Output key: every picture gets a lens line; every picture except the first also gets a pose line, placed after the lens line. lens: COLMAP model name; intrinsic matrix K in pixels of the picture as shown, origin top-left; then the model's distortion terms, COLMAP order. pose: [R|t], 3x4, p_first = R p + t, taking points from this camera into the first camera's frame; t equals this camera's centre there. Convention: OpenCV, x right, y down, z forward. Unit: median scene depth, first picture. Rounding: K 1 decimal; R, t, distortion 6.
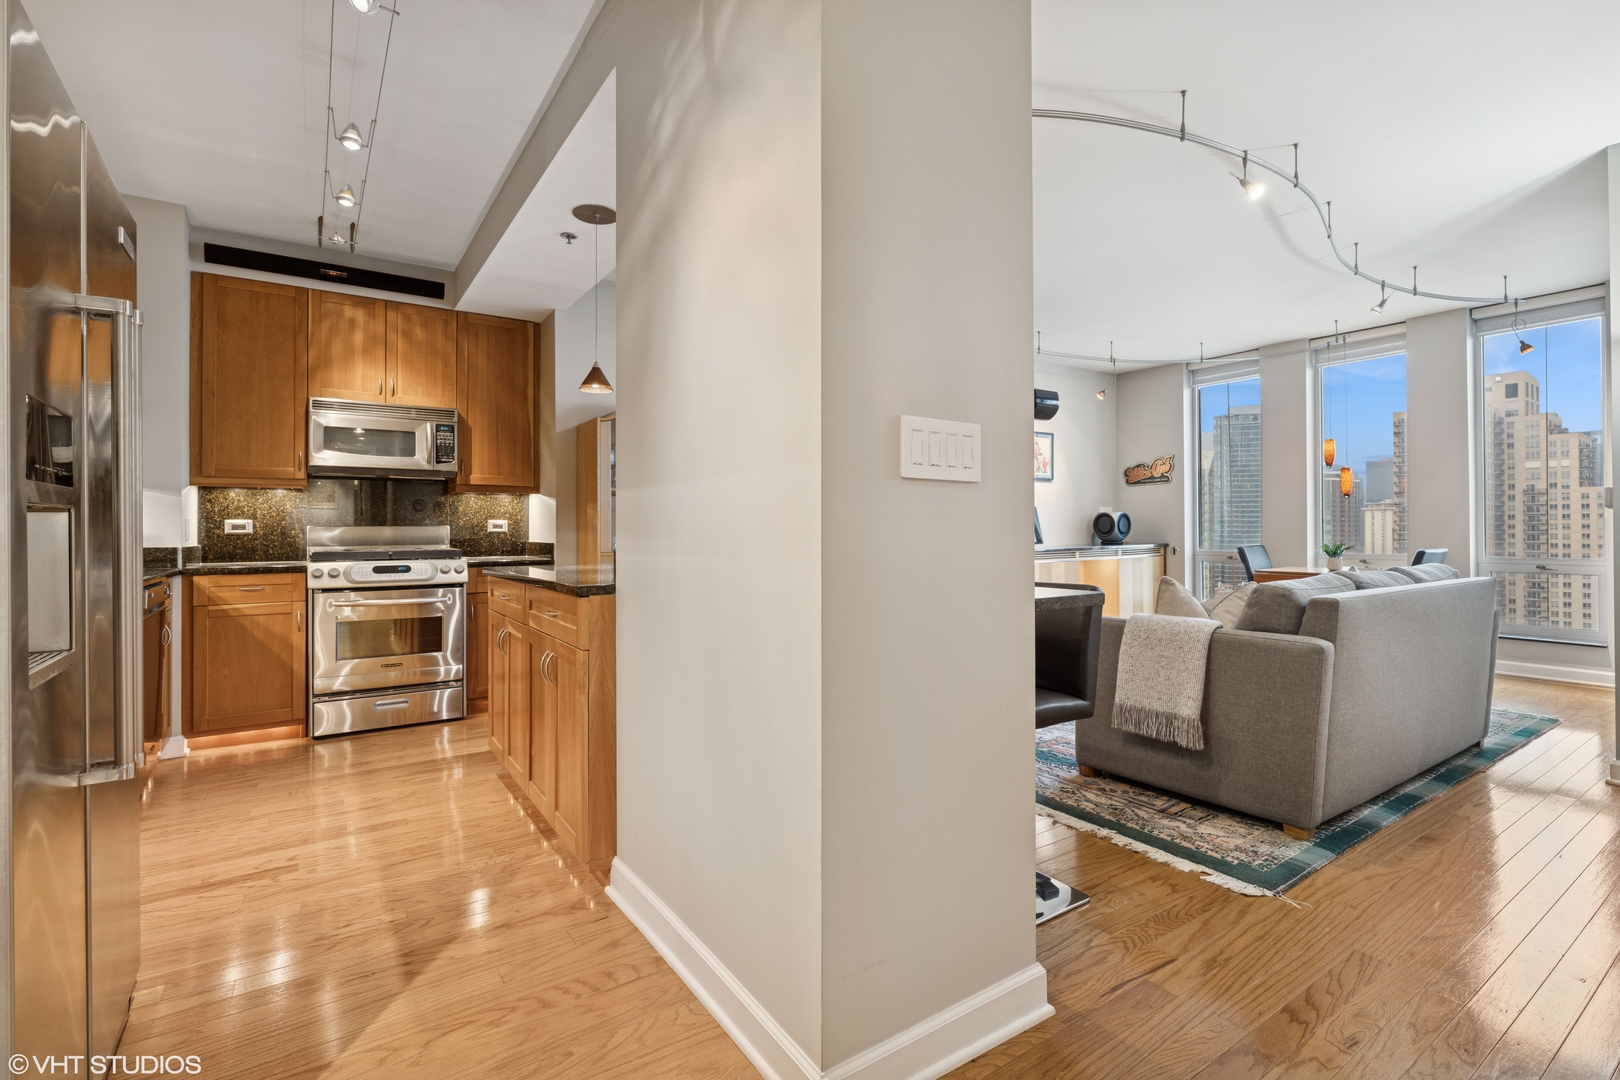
lens RADIAL K [[738.9, 0, 804.9], [0, 738.9, 521.2], [0, 0, 1]] dist [-0.004976, 0.003325]
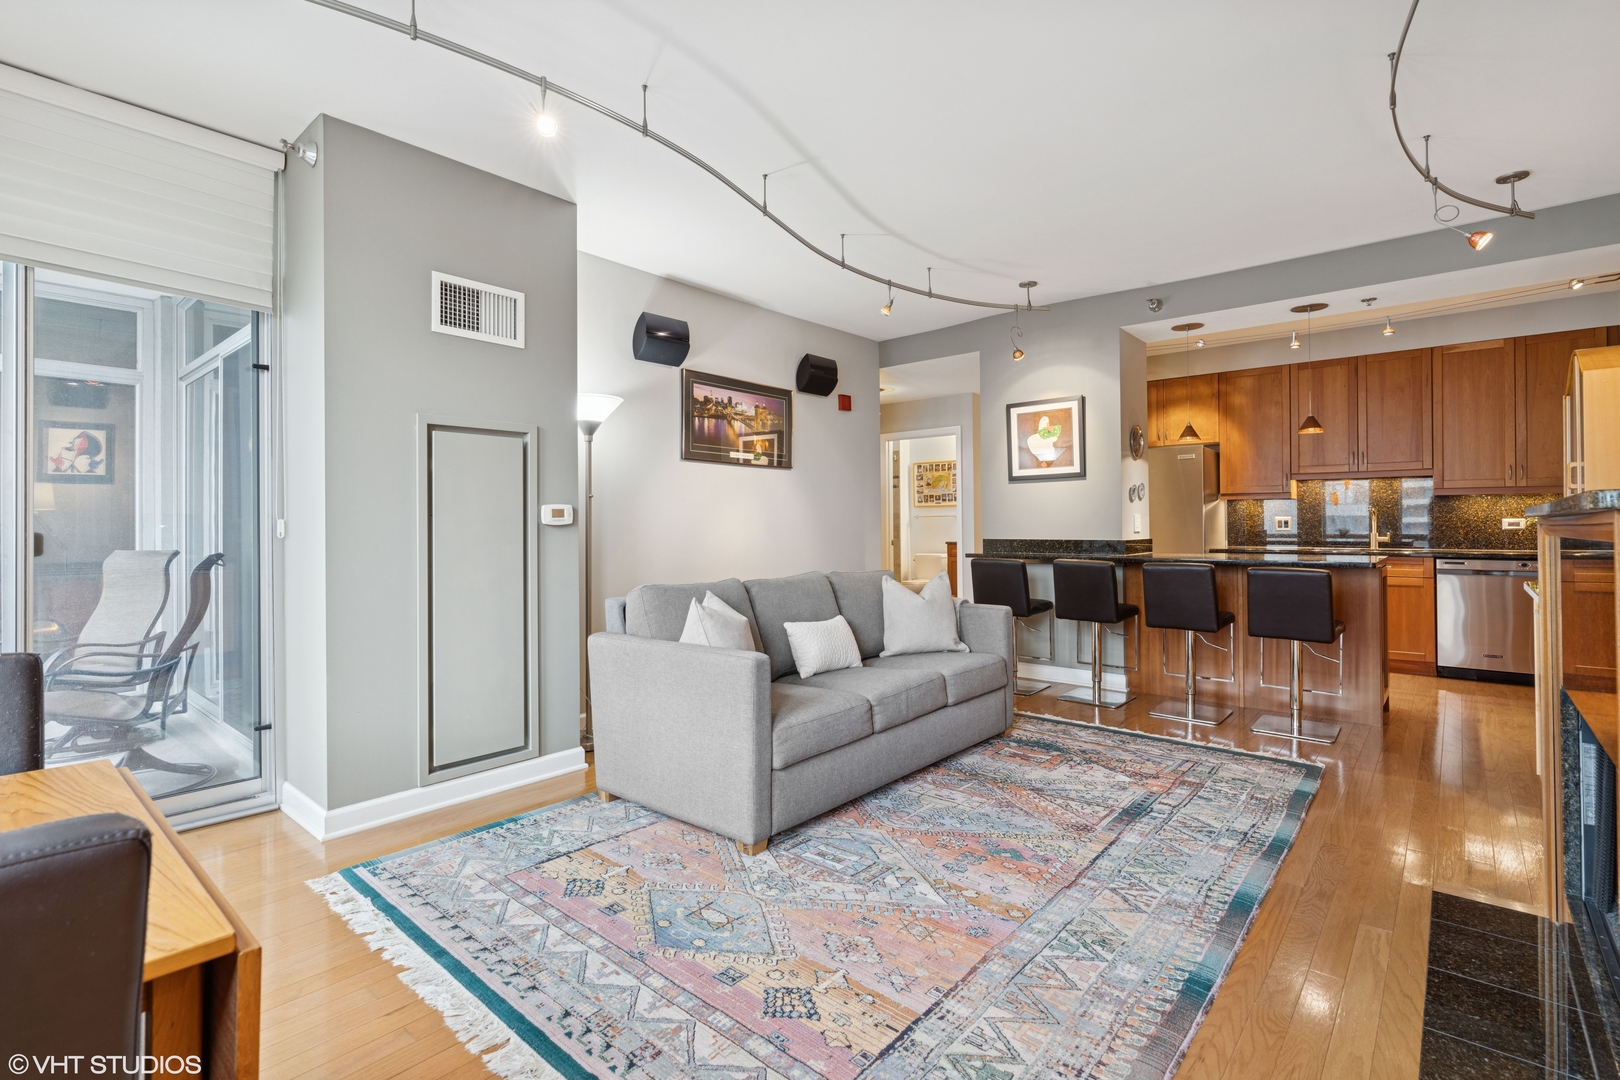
lens RADIAL K [[738.9, 0, 829.9], [0, 738.9, 517.3], [0, 0, 1]] dist [-0.004976, 0.003325]
pose [[-0.958626, 0.009230, -0.284520, 0.736275], [0.014827, 0.999736, -0.017524, -0.001797], [0.284284, -0.021018, -0.958510, 1.536023]]
